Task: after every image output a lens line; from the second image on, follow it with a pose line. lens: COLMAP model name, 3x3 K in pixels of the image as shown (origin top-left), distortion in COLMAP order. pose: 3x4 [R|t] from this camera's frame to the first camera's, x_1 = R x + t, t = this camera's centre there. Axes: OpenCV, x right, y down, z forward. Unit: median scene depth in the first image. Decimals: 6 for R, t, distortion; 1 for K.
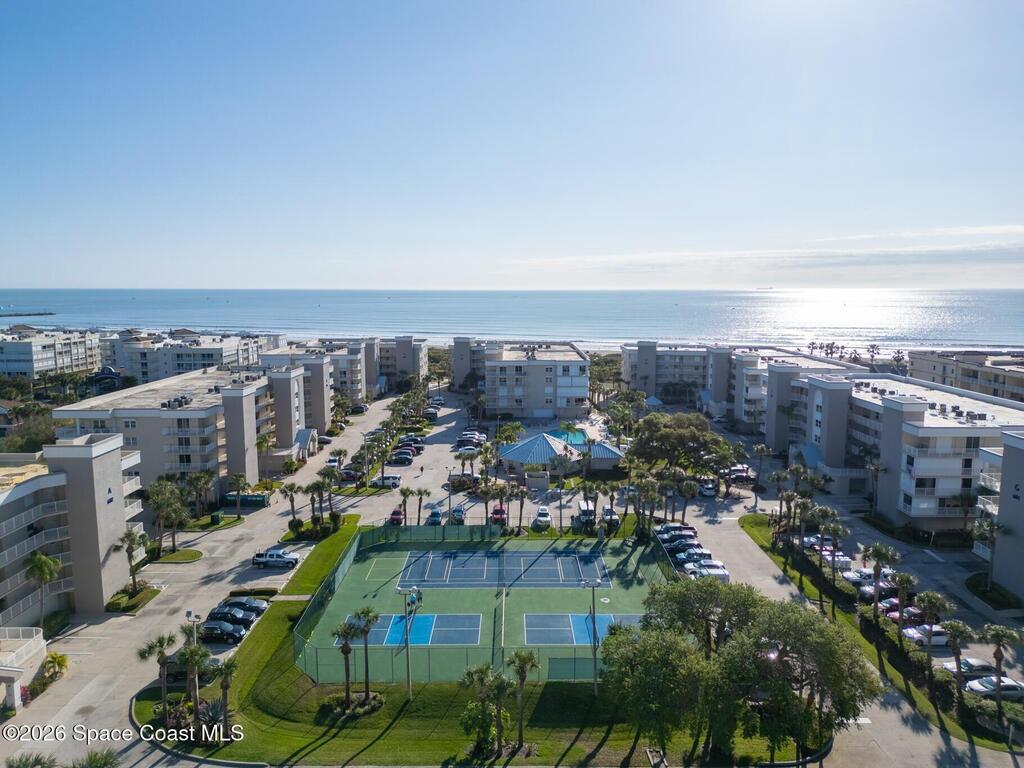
lens RADIAL K [[723.2, 0, 512.0], [0, 723.2, 384.0], [0, 0, 1]] dist [0.134219, -0.133933]
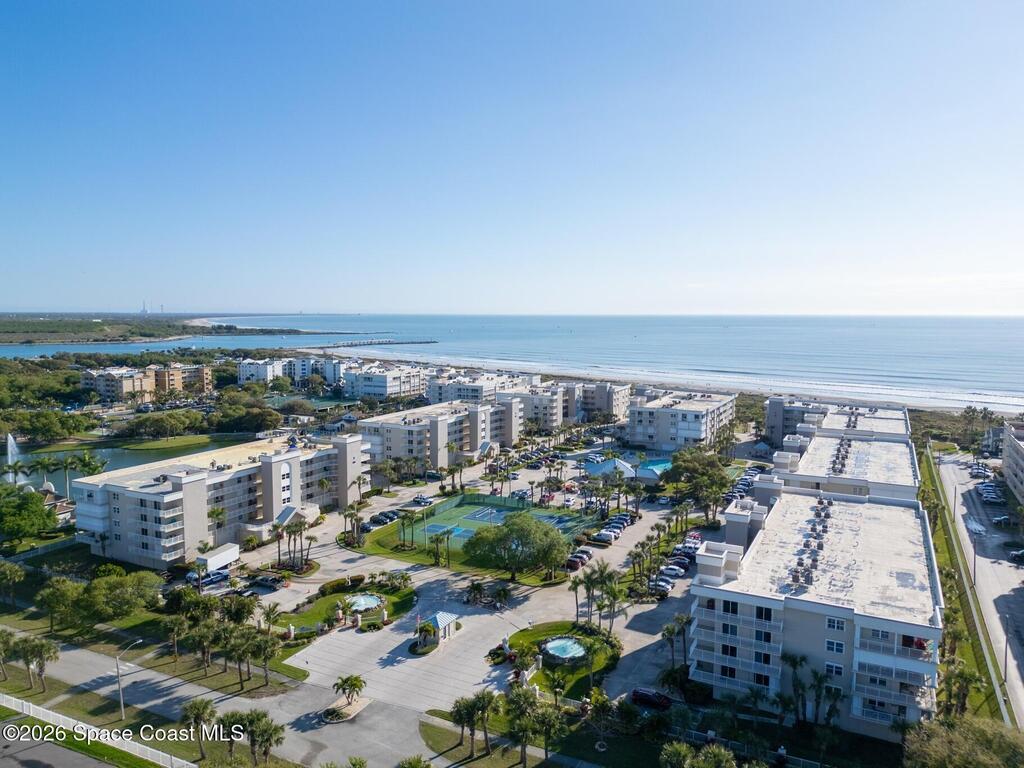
lens RADIAL K [[723.2, 0, 512.0], [0, 723.2, 384.0], [0, 0, 1]] dist [0.134219, -0.133933]
pose [[0.893269, 0.049289, -0.446813, 0.429908], [-0.064626, 0.997726, -0.019139, -0.037102], [0.444853, 0.045973, 0.894423, -0.397756]]
